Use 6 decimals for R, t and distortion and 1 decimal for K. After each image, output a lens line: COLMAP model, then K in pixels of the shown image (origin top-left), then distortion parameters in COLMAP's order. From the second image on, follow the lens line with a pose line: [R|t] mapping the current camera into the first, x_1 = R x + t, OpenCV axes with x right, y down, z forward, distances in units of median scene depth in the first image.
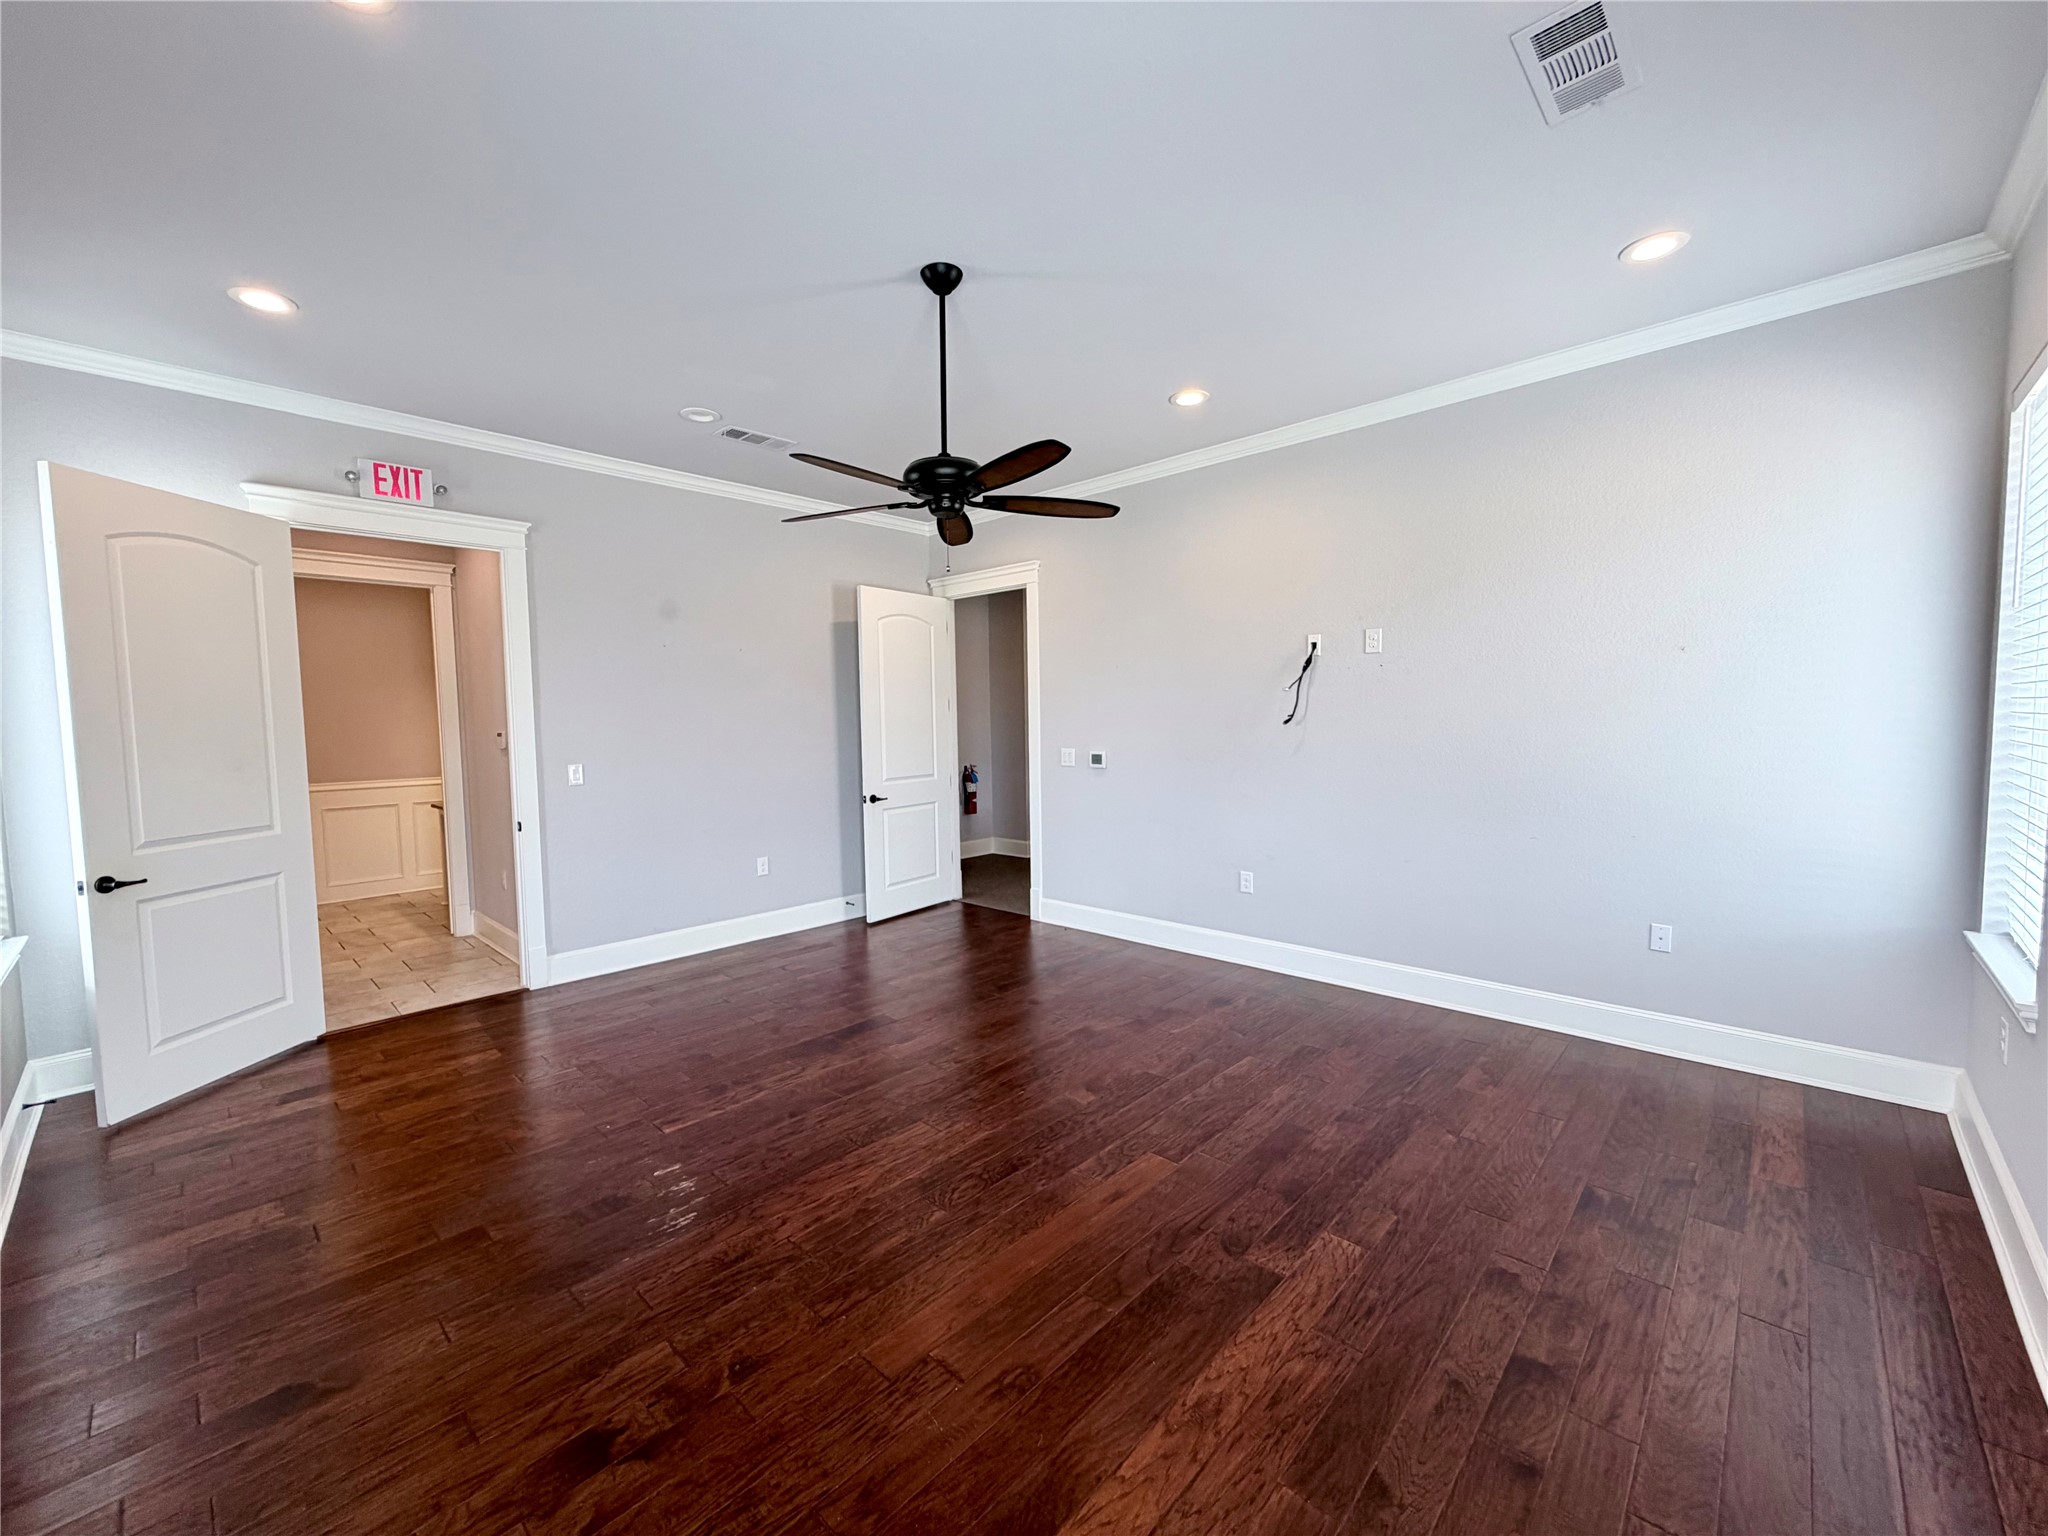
lens RADIAL K [[817.5, 0, 1016.0], [0, 817.5, 769.5], [0, 0, 1]] dist [-0.001821, 0.000219]
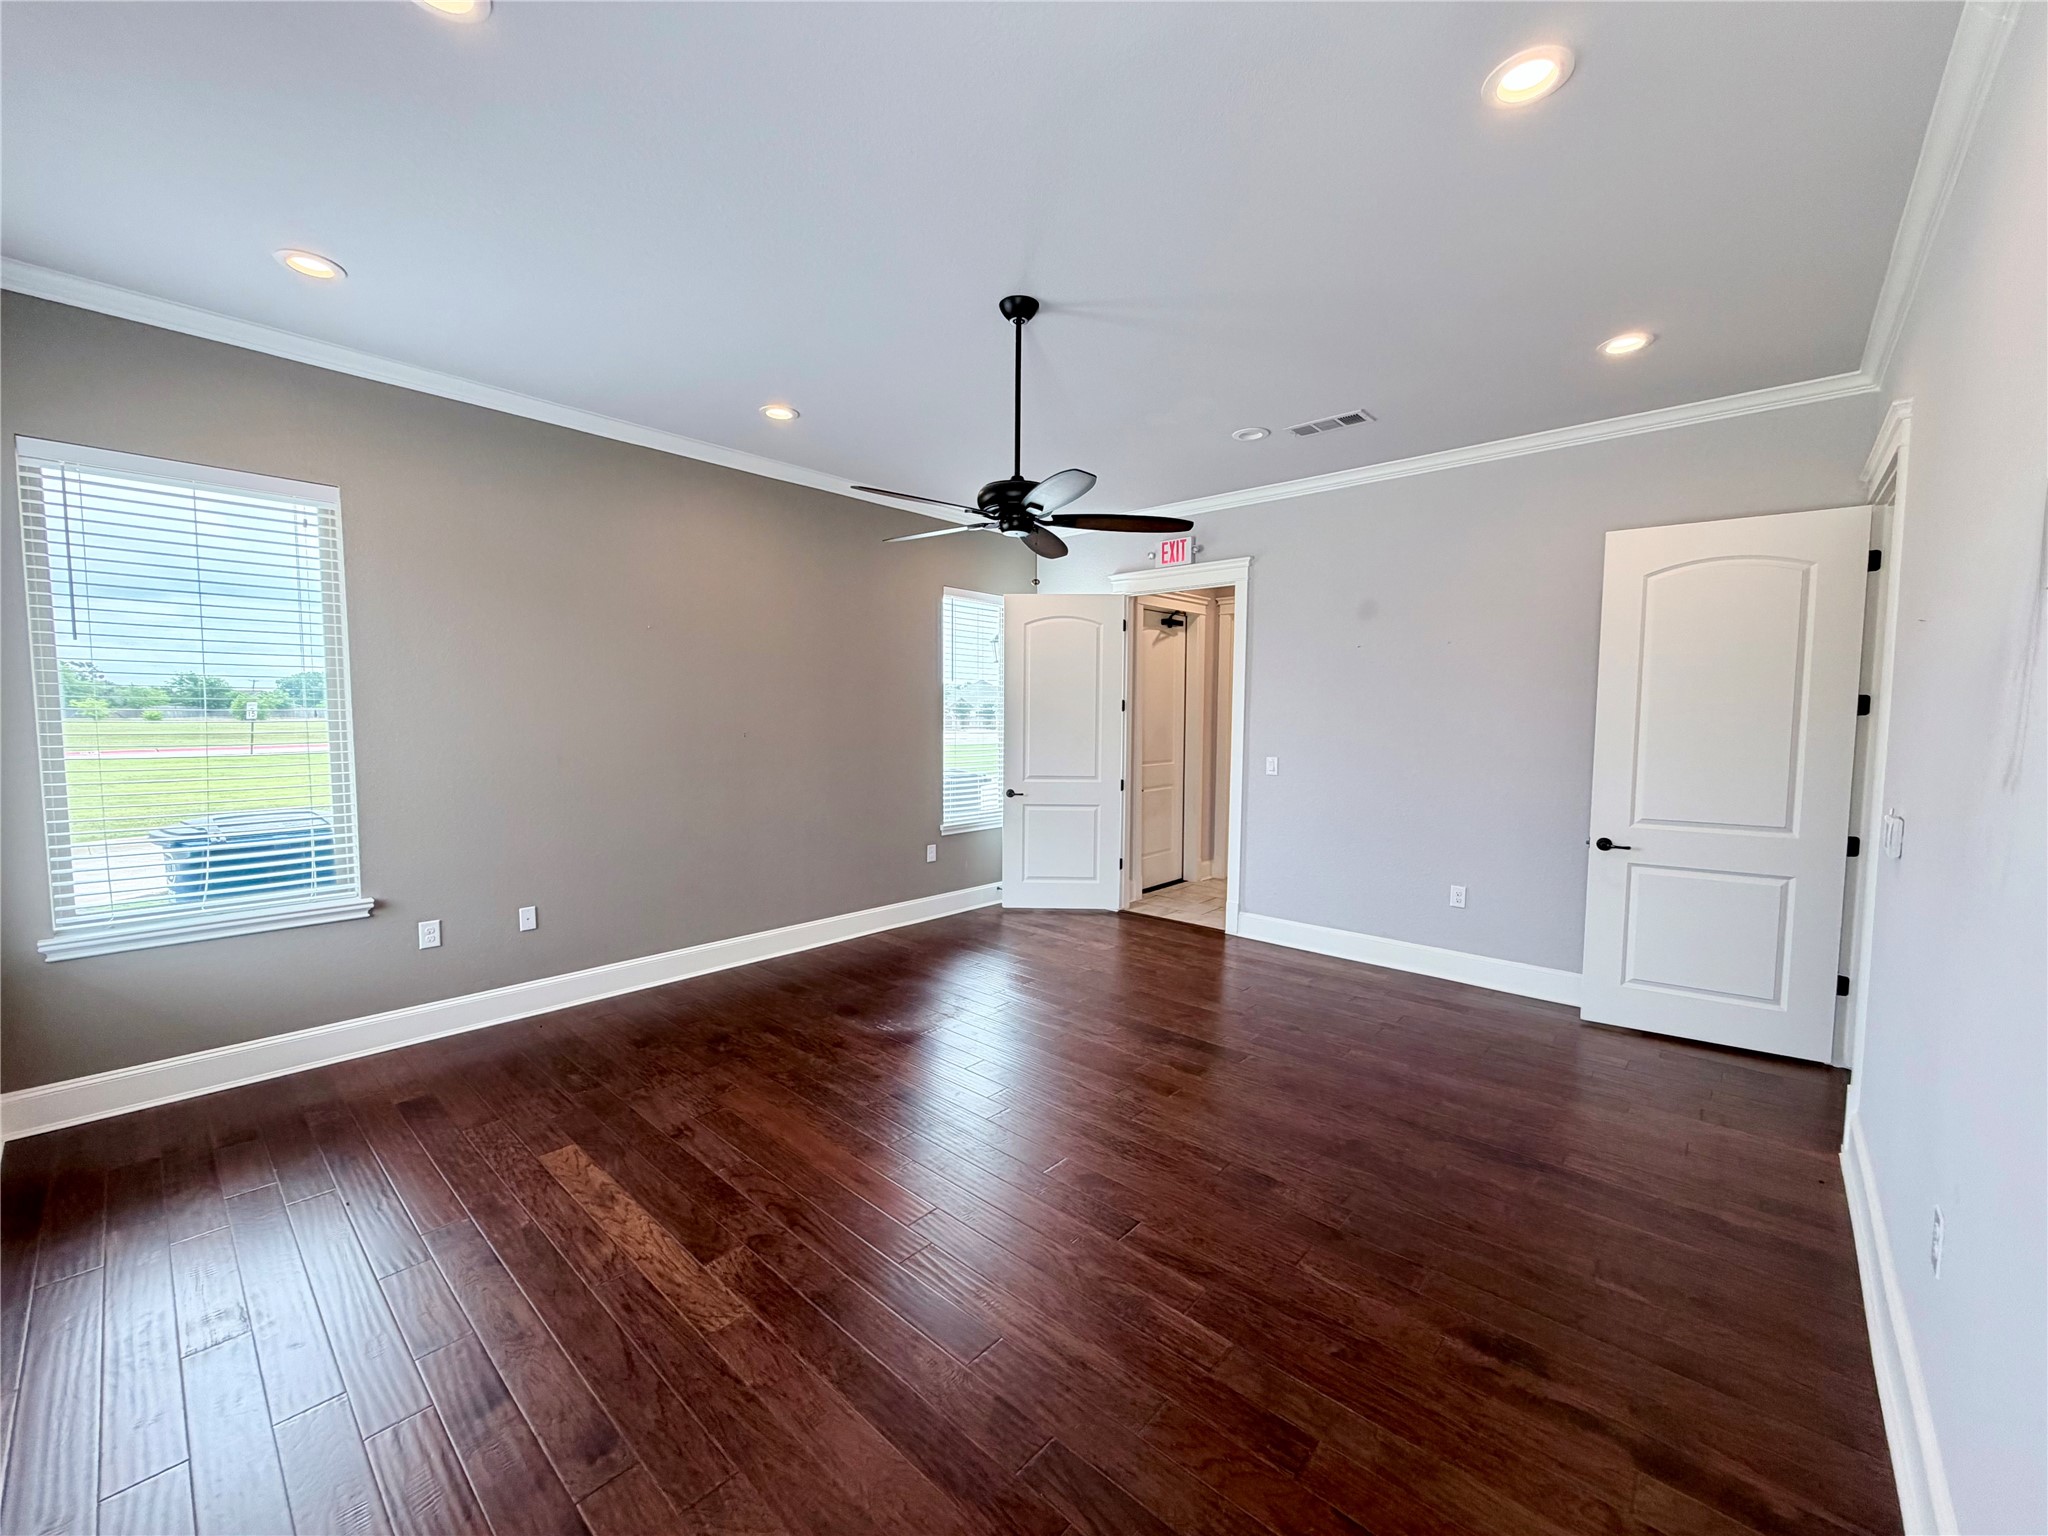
lens RADIAL K [[817.5, 0, 1016.0], [0, 817.5, 769.5], [0, 0, 1]] dist [-0.001821, 0.000219]
pose [[0.020876, 0.085538, -0.996116, 0.945525], [-0.071098, 0.993938, 0.083861, -0.093479], [0.997251, 0.069071, 0.026831, 0.943262]]
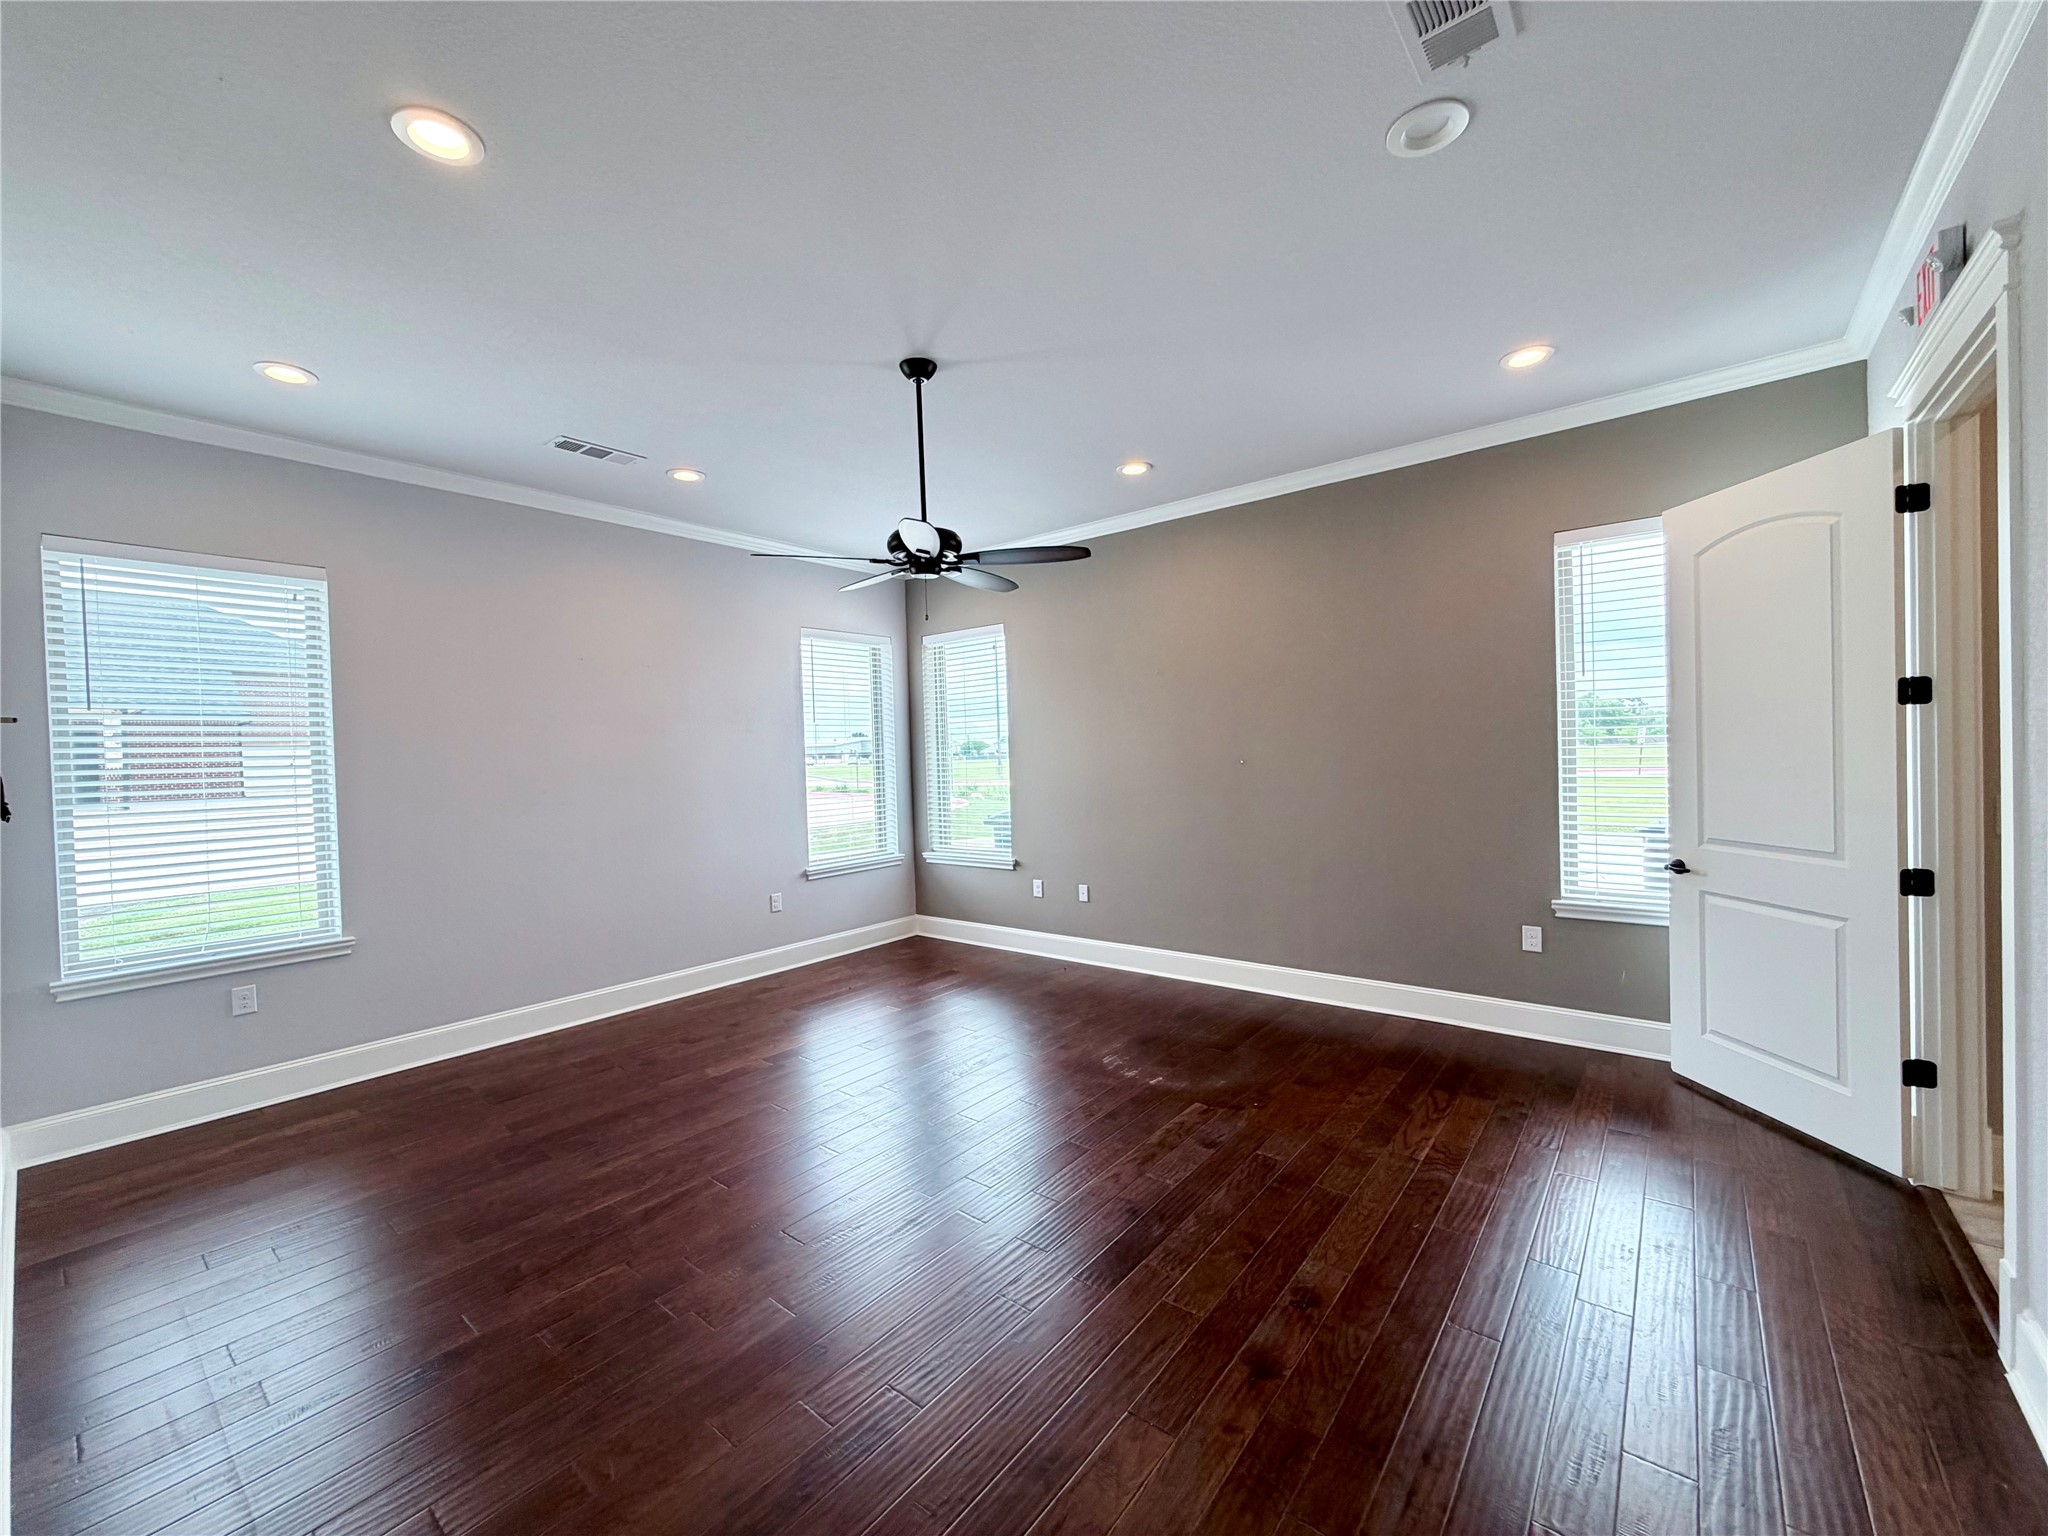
lens RADIAL K [[817.5, 0, 1016.0], [0, 817.5, 769.5], [0, 0, 1]] dist [-0.001821, 0.000219]
pose [[-0.996483, 0.048680, -0.068201, -0.113899], [0.042999, 0.995669, 0.082424, -0.127980], [0.071918, 0.079202, -0.994261, 2.041305]]
